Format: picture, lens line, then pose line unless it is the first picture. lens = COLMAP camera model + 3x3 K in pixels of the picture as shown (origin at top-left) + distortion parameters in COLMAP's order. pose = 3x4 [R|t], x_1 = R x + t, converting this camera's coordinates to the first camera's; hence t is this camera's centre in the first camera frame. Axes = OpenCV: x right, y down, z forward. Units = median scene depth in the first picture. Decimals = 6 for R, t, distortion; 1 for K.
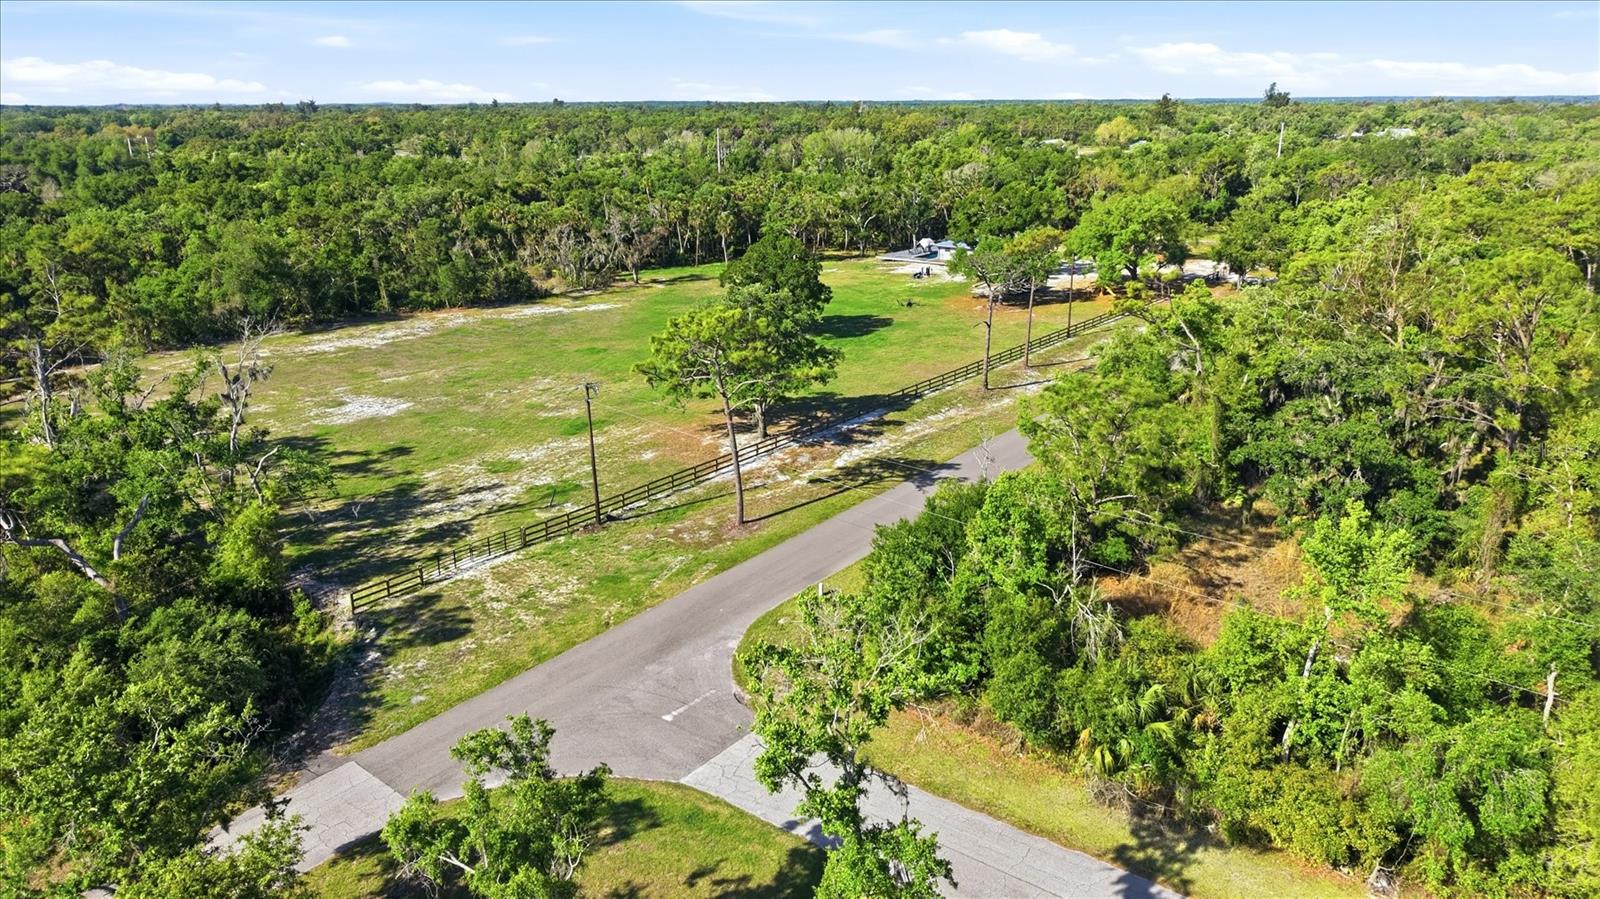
lens RADIAL K [[1047.9, 0, 804.5], [0, 1047.9, 442.7], [0, 0, 1]] dist [0.061659, -0.080438]
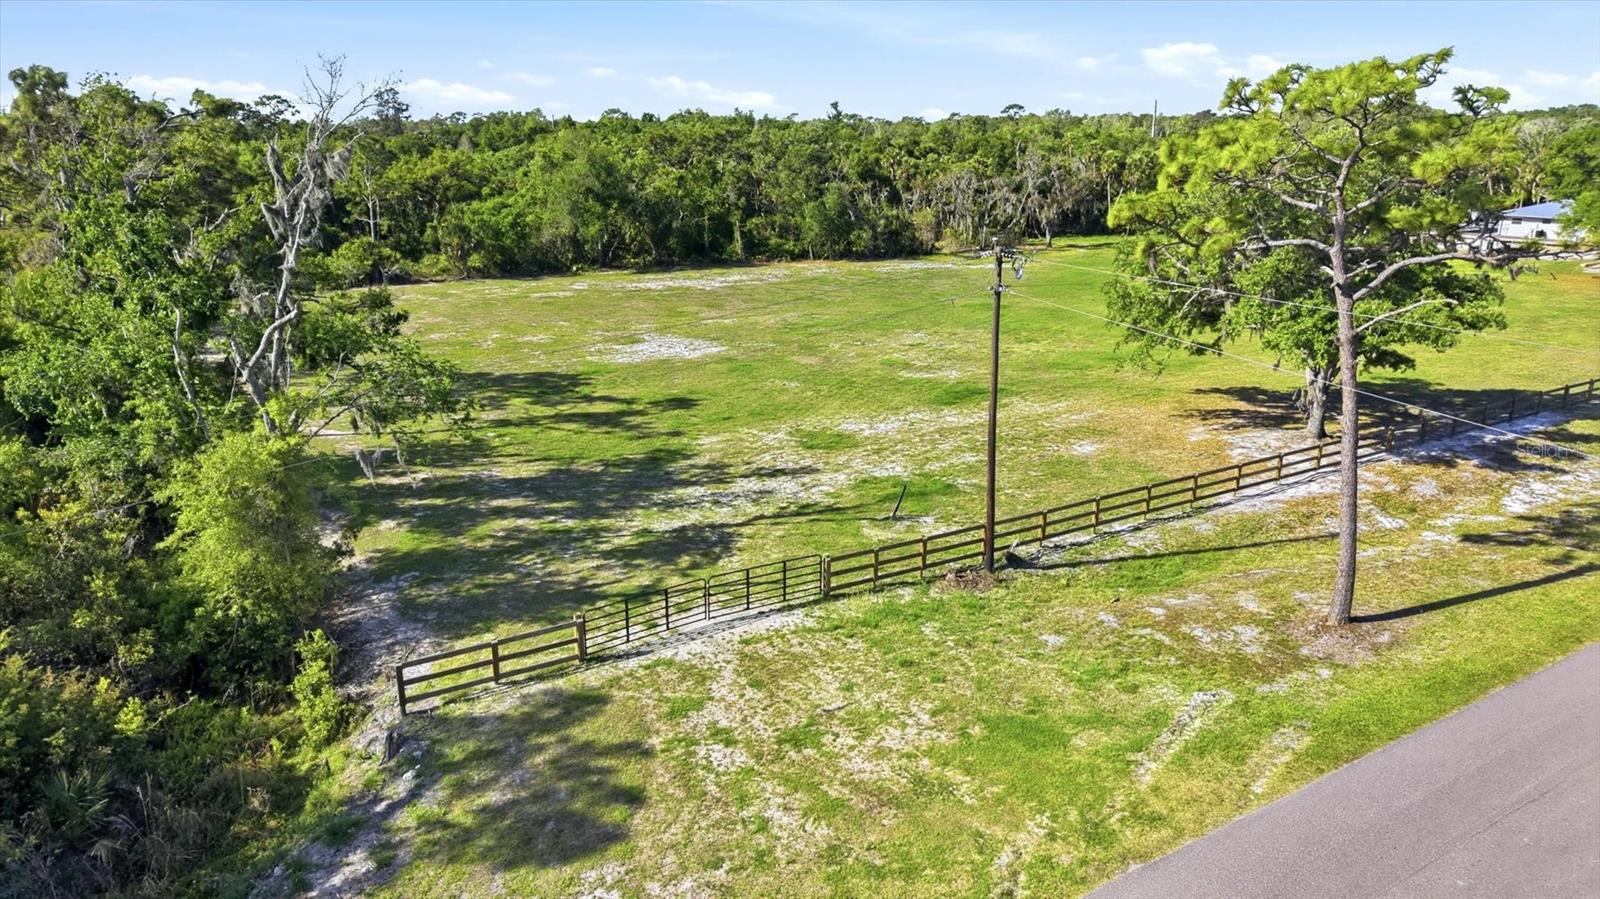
lens RADIAL K [[1047.9, 0, 804.5], [0, 1047.9, 442.7], [0, 0, 1]] dist [0.061659, -0.080438]
pose [[0.934665, 0.100216, -0.341112, -0.114910], [-0.108677, 0.994061, -0.005734, 0.031898], [0.338512, 0.042431, 0.940005, 0.514091]]
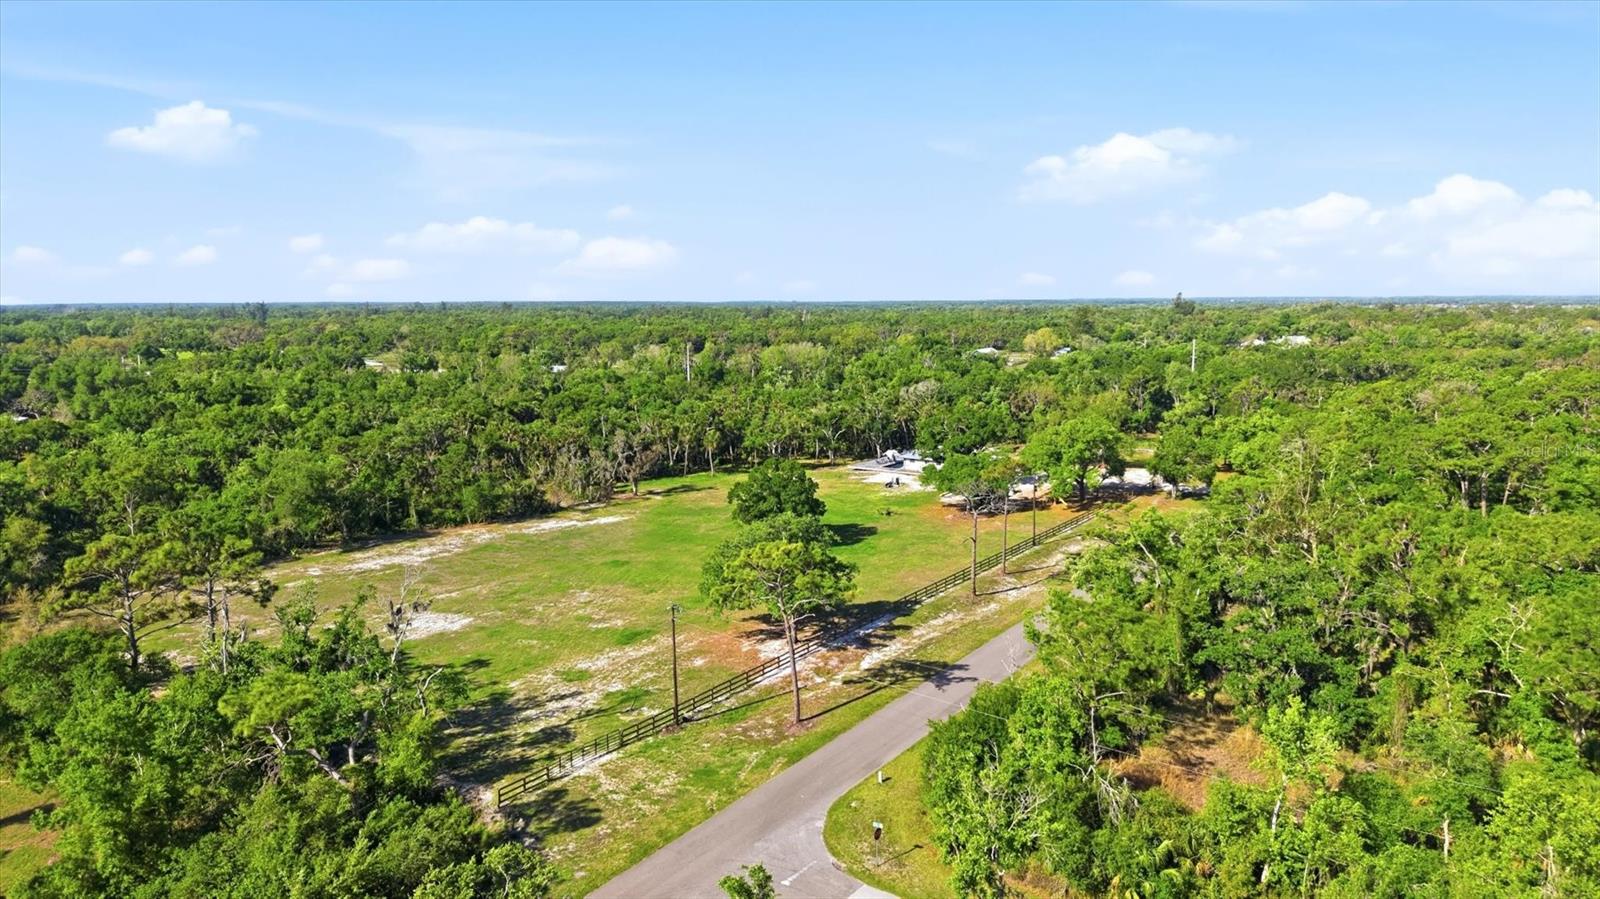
lens RADIAL K [[1047.9, 0, 804.5], [0, 1047.9, 442.7], [0, 0, 1]] dist [0.061659, -0.080438]
pose [[0.998095, -0.008317, 0.061139, -0.116545], [0.018987, 0.984195, -0.176070, -0.022744], [-0.058709, 0.176895, 0.982477, -0.220013]]
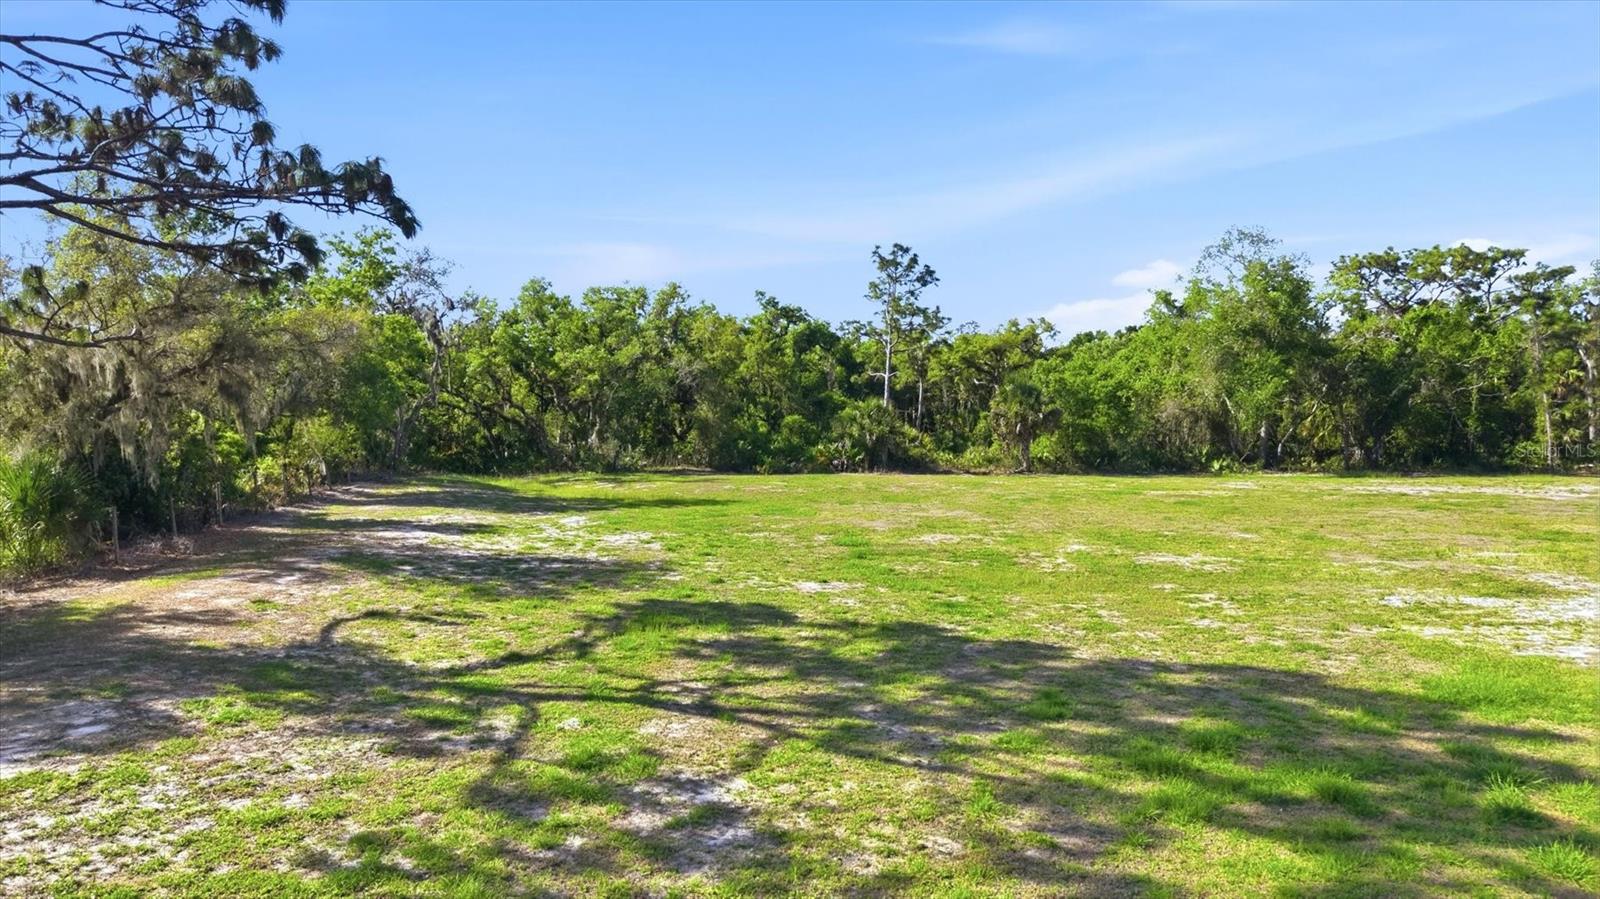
lens RADIAL K [[1072.8, 0, 813.5], [0, 1072.8, 449.2], [0, 0, 1]] dist [0.008908, 0.004745]
pose [[0.640316, 0.030596, -0.767502, -0.495149], [-0.232046, 0.960225, -0.155314, 0.006213], [0.732222, 0.277546, 0.621948, 1.017998]]
